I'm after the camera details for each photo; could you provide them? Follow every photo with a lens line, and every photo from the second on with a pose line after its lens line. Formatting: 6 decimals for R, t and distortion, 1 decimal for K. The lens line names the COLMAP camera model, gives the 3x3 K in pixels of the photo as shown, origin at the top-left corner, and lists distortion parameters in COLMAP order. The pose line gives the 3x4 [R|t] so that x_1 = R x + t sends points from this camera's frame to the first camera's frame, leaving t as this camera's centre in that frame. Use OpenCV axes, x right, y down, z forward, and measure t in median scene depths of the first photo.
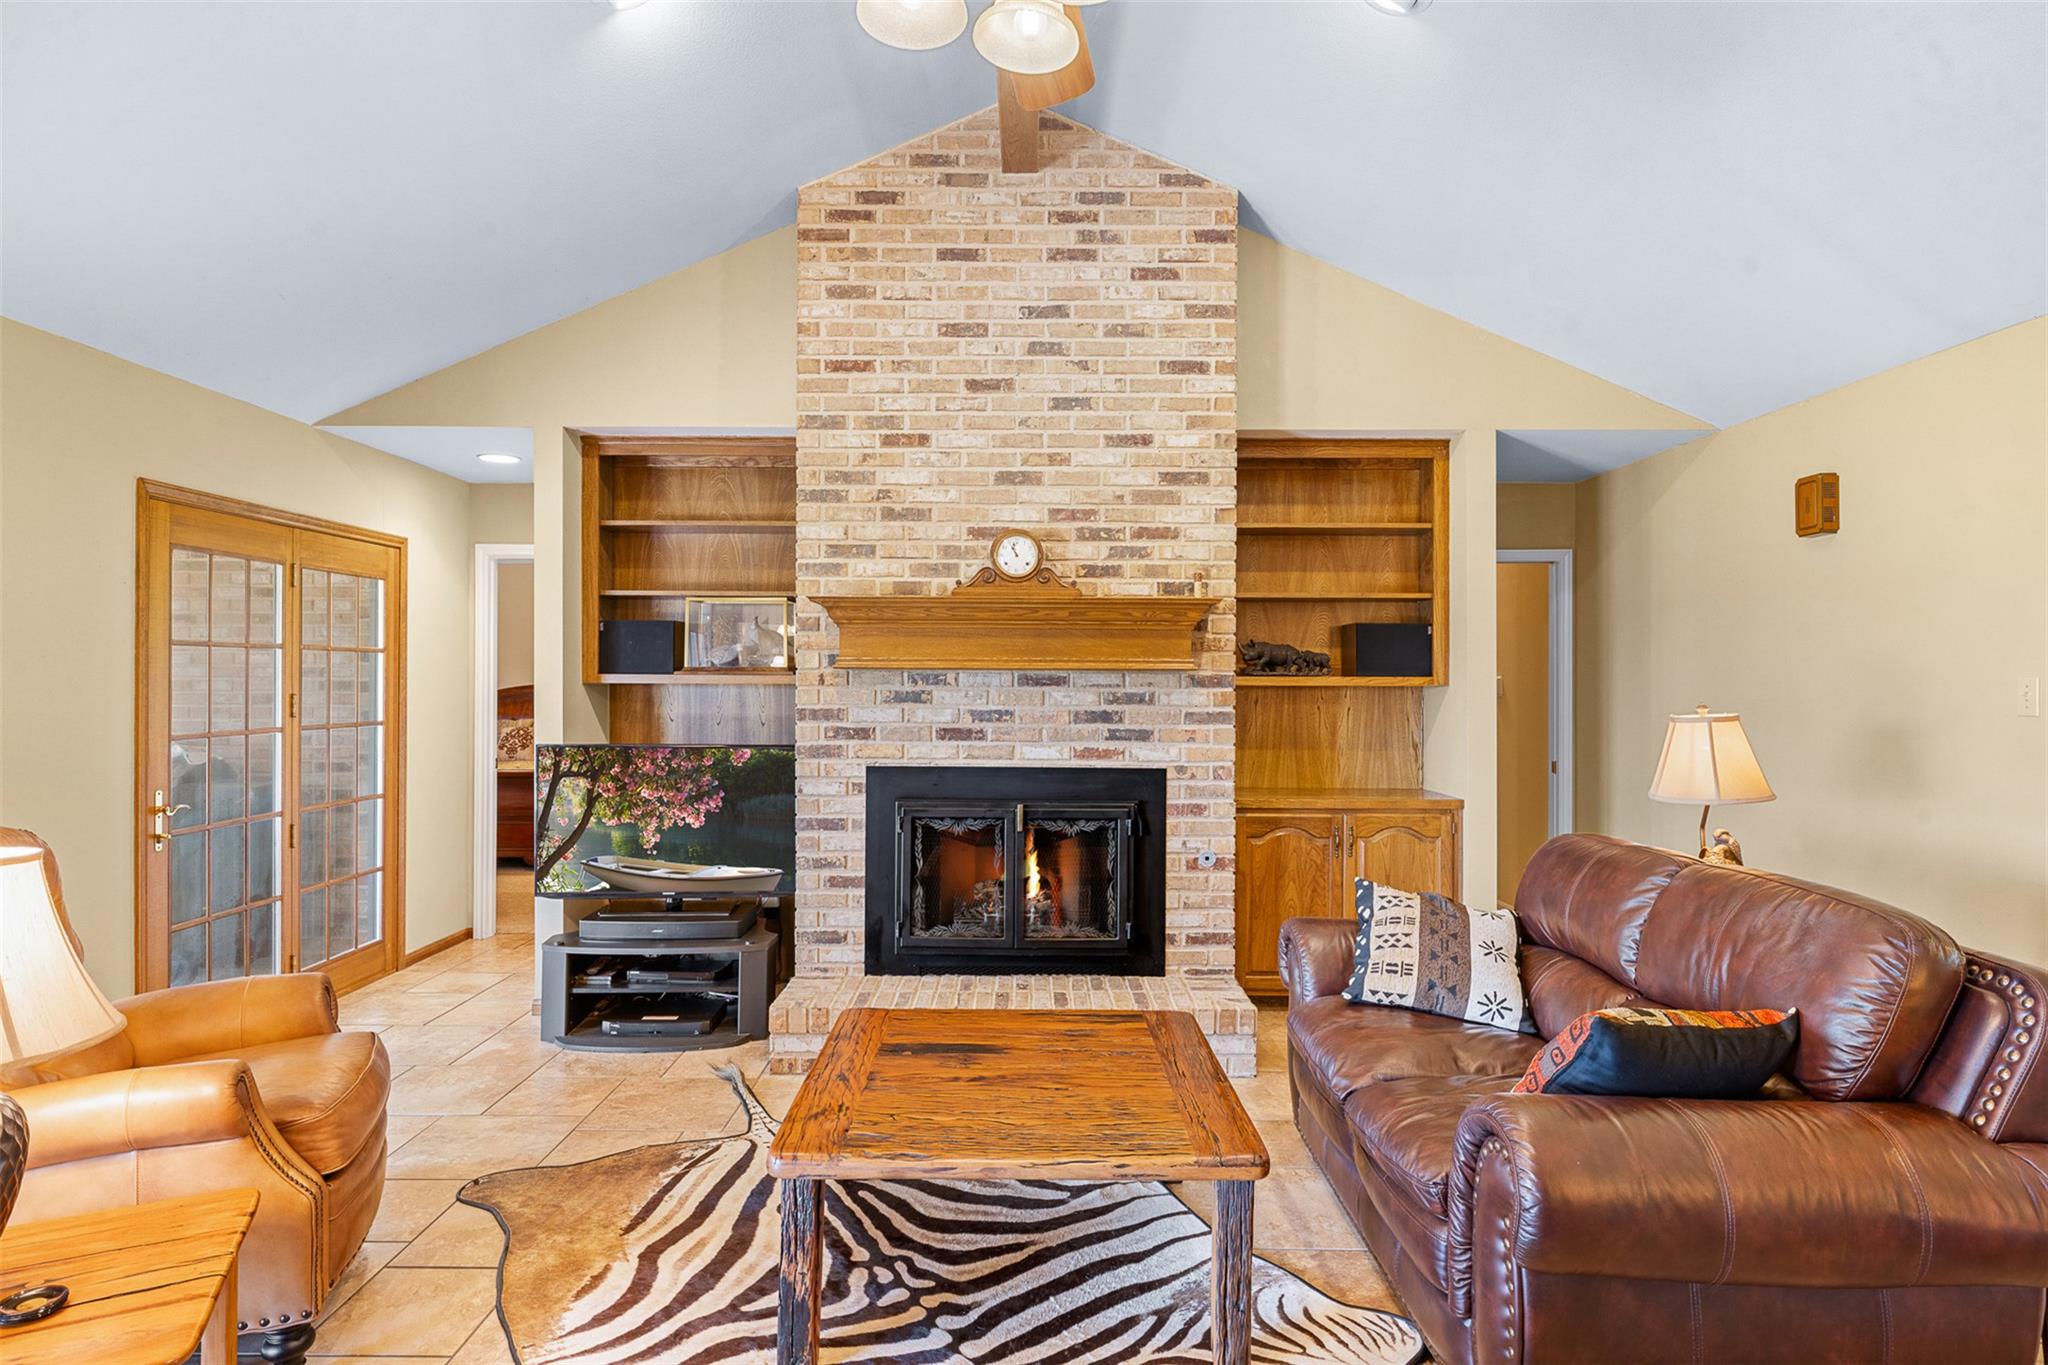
lens RADIAL K [[1110.0, 0, 1024.1], [0, 1110.0, 678.8], [0, 0, 1]] dist [0.004817, -0.004154]
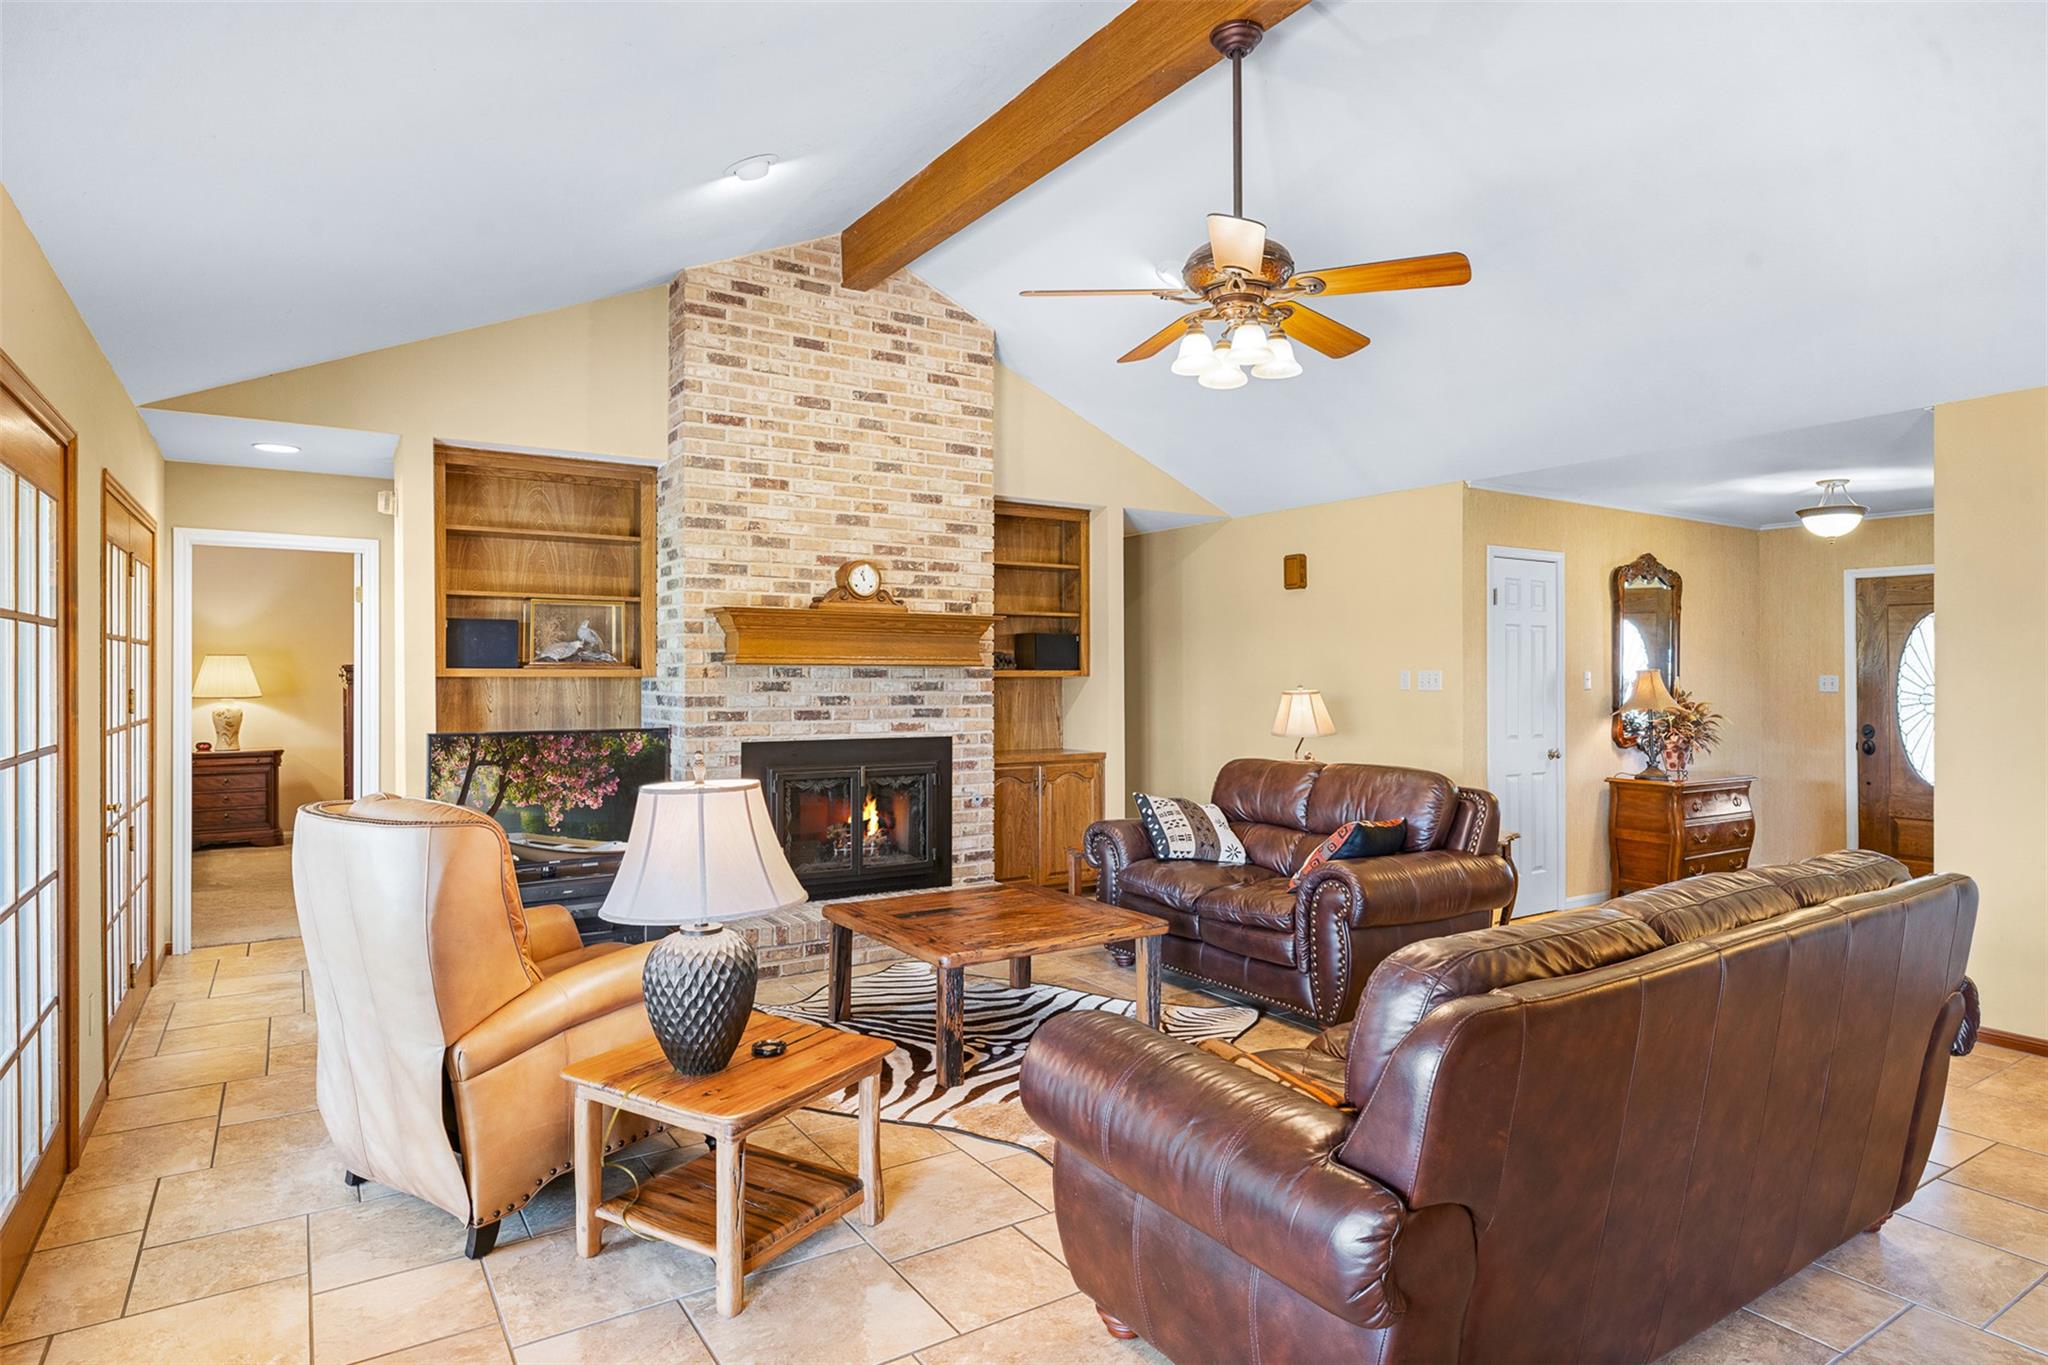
lens RADIAL K [[1145.3, 0, 1020.8], [0, 1145.3, 668.8], [0, 0, 1]] dist [0.000806, 0.000163]
pose [[0.836546, -0.000606, 0.547896, -0.584175], [0.001432, 0.999998, -0.001081, -0.002355], [-0.547895, 0.001689, 0.836546, -0.248446]]
